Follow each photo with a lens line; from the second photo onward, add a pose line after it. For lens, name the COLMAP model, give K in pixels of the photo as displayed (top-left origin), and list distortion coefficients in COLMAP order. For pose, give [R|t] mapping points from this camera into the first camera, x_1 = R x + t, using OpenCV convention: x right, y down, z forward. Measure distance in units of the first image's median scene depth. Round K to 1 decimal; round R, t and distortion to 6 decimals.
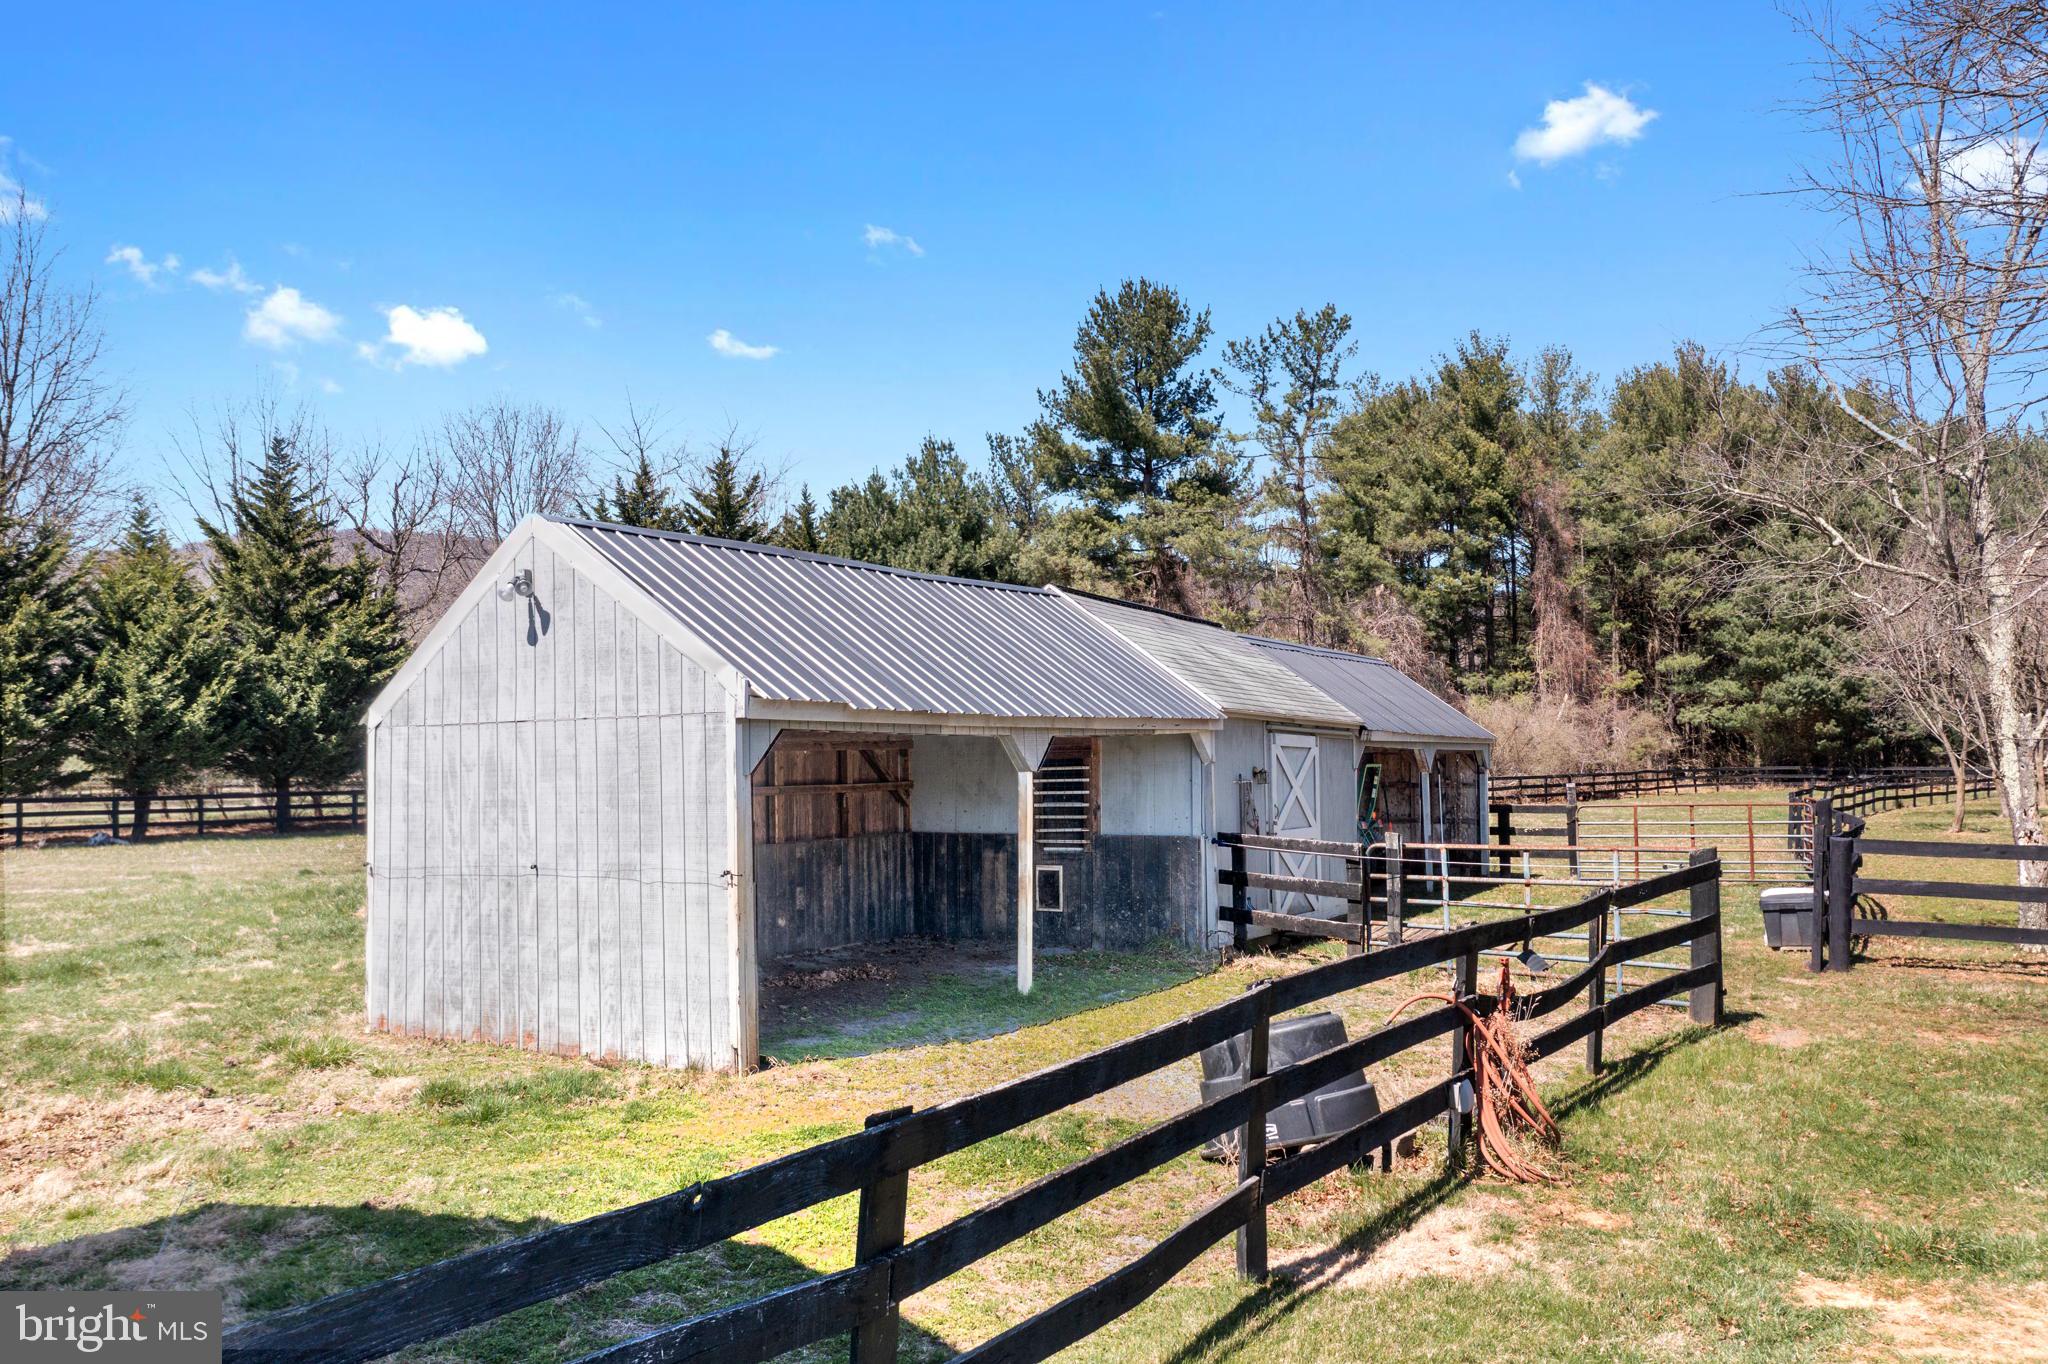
lens RADIAL K [[1482.5, 0, 1024.0], [0, 1482.5, 682.0], [0, 0, 1]] dist [-0.070478, -0.001838]
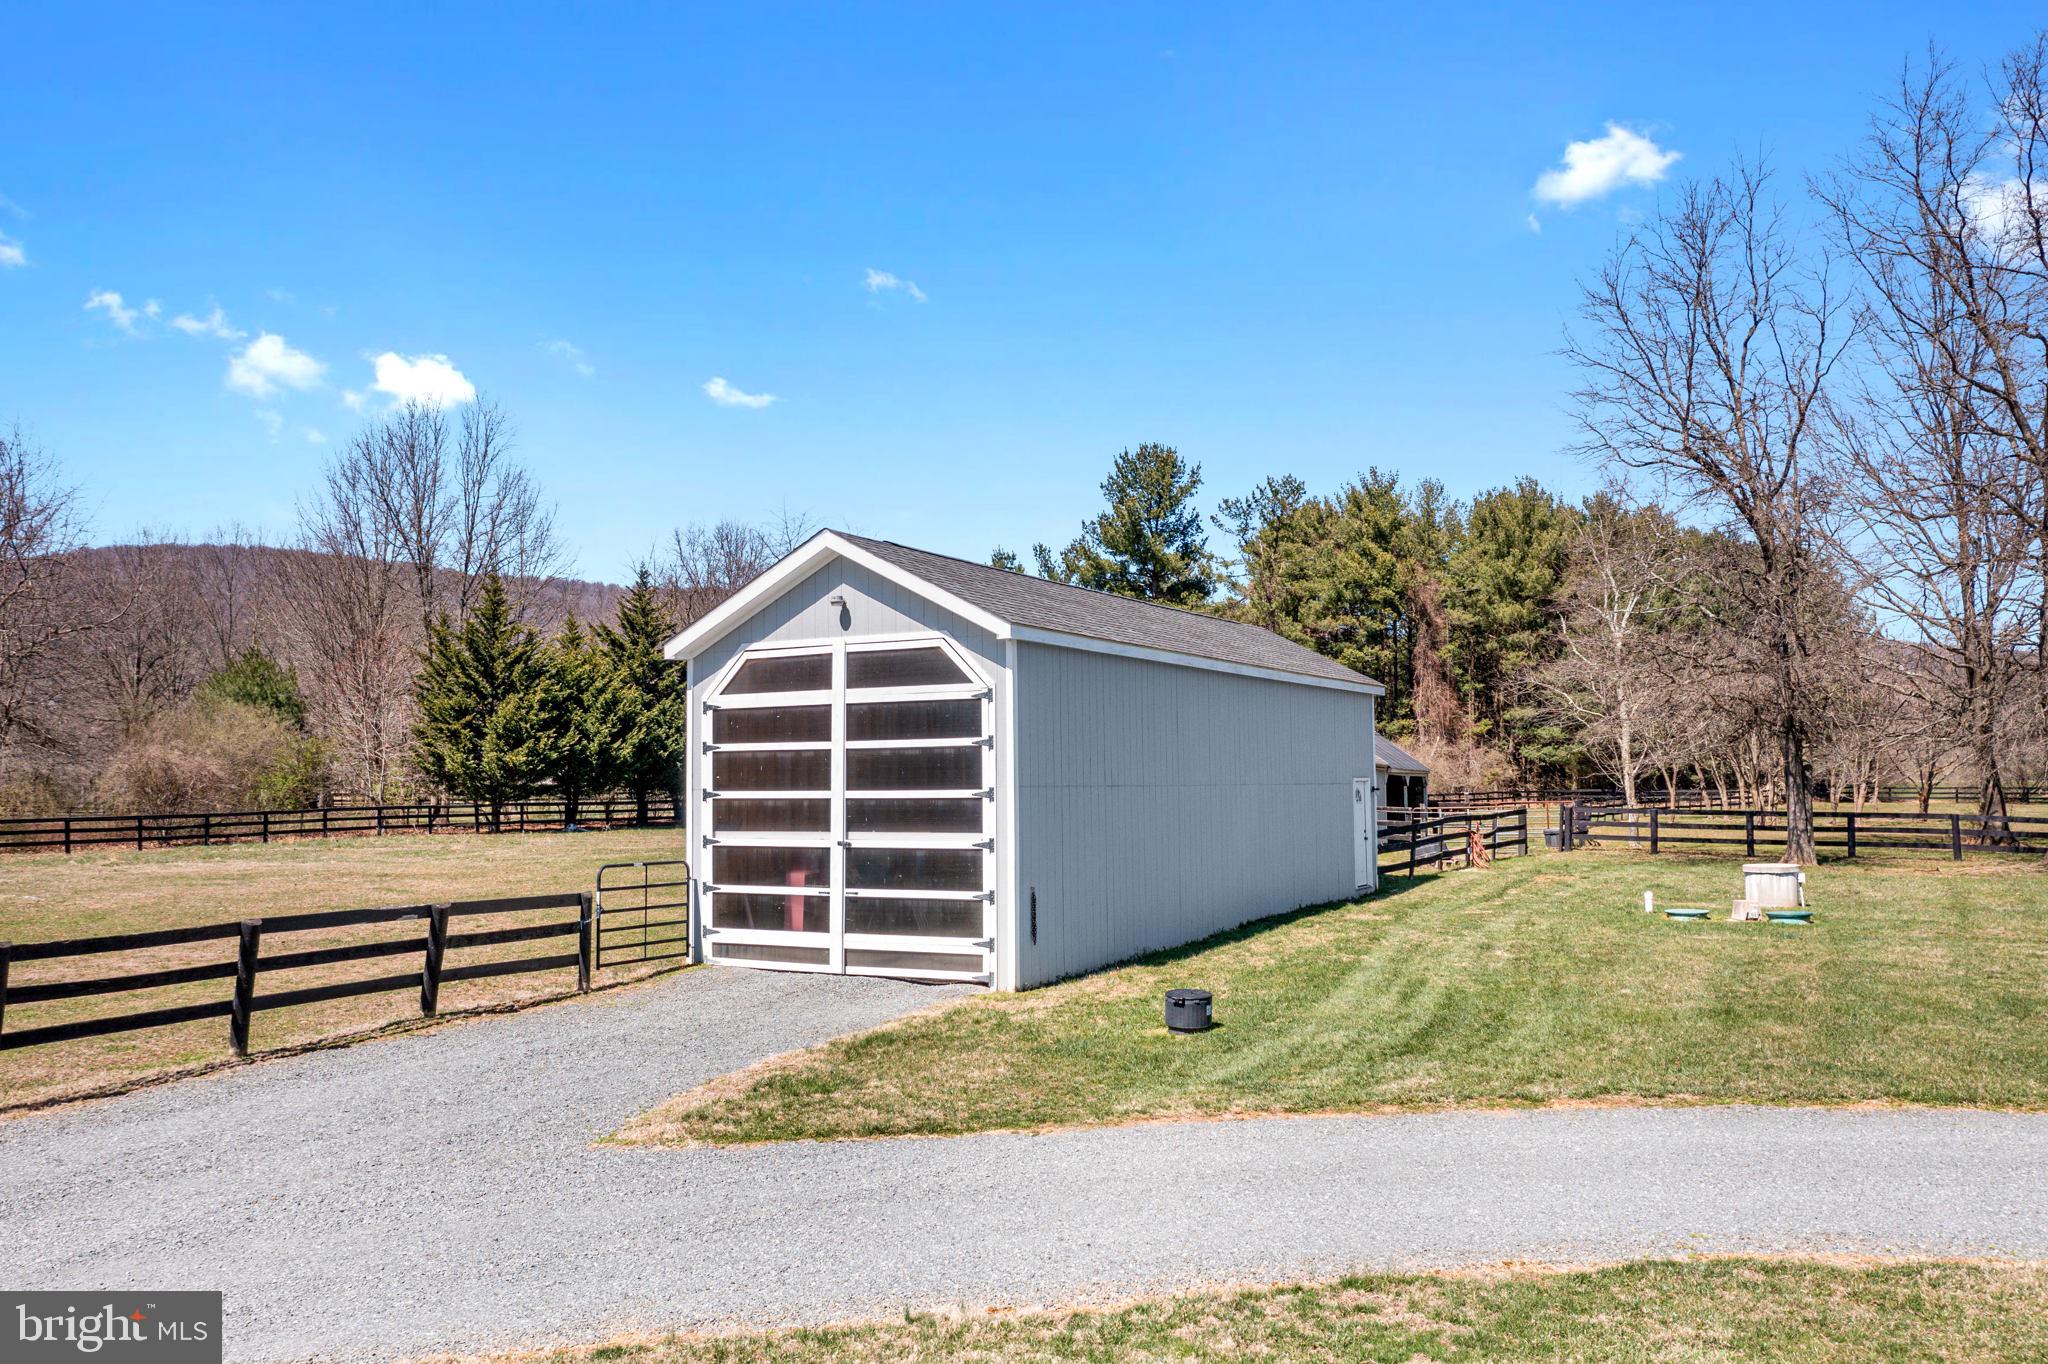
lens RADIAL K [[1482.5, 0, 1024.0], [0, 1482.5, 682.0], [0, 0, 1]] dist [-0.070478, -0.001838]
pose [[0.995294, 0.012030, 0.096154, -0.150956], [-0.010458, 0.999804, -0.016831, -0.015355], [-0.096337, 0.015746, 0.995224, -0.340066]]
